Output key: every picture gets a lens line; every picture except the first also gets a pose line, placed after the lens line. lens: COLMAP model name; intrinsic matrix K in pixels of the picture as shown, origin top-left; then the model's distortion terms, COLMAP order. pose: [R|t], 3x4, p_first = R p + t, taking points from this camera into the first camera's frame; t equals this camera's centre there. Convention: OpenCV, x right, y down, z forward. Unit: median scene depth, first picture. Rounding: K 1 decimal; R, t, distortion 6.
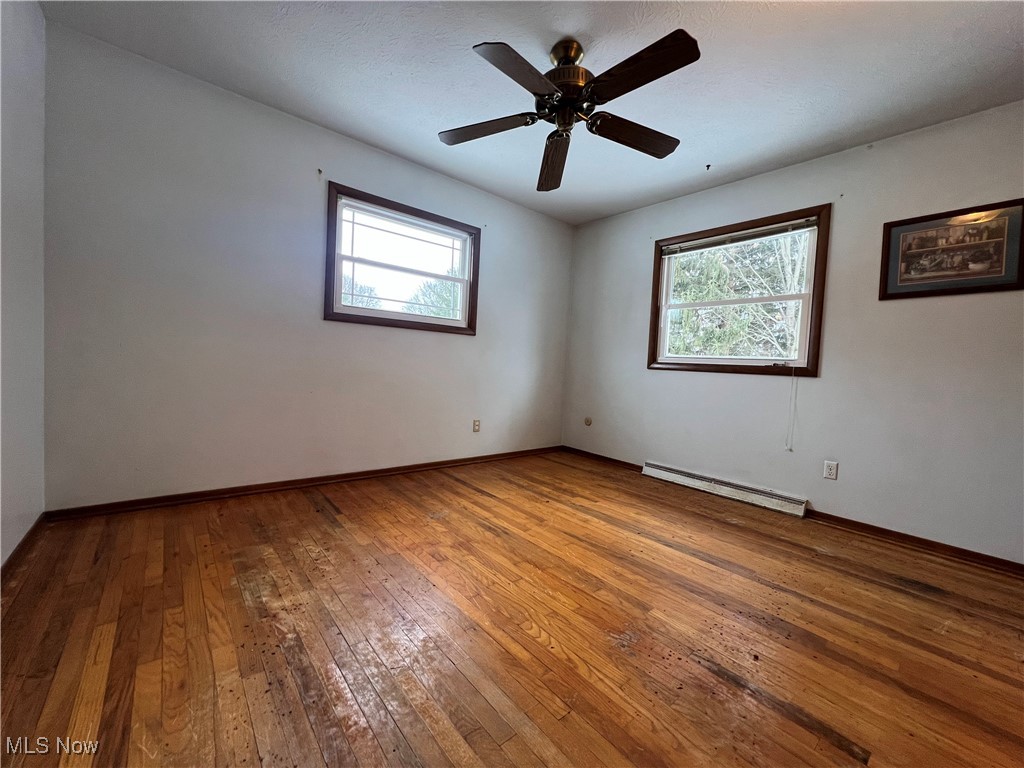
lens RADIAL K [[410.3, 0, 511.7], [0, 410.3, 381.1], [0, 0, 1]] dist [-0.002095, -0.000173]
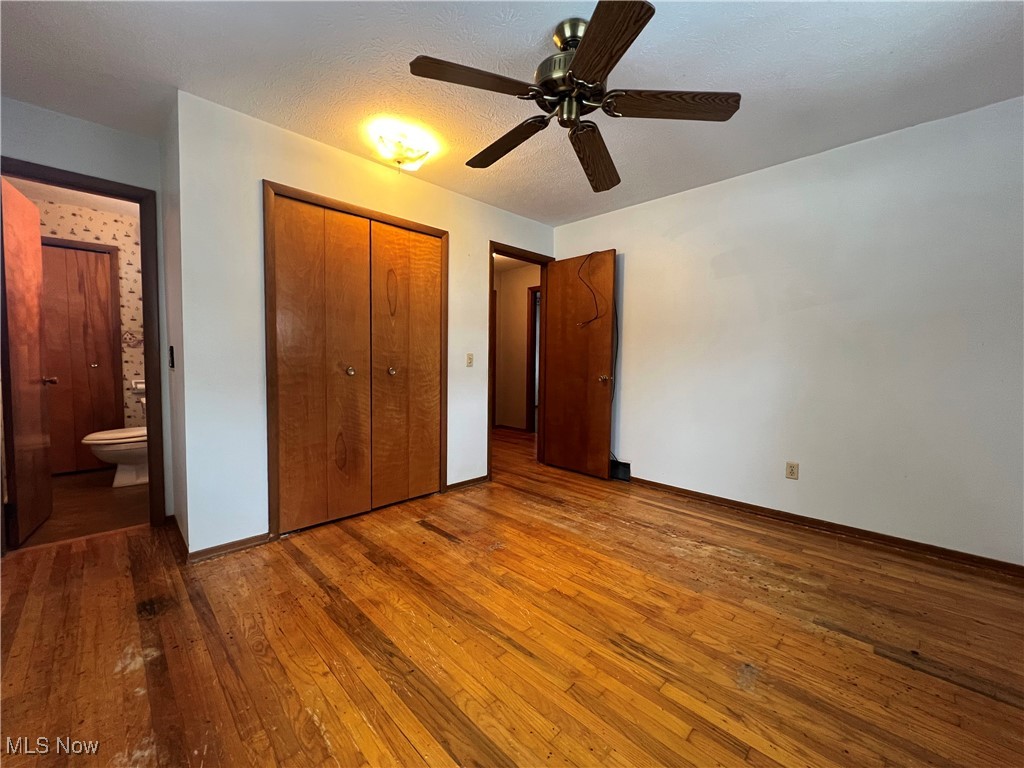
lens RADIAL K [[410.3, 0, 509.9], [0, 410.3, 385.2], [0, 0, 1]] dist [-0.002095, -0.000173]
pose [[-0.994563, -0.060175, -0.084985, 0.281982], [-0.068761, 0.992404, 0.102007, -0.143756], [0.078201, 0.107296, -0.991147, 1.831708]]
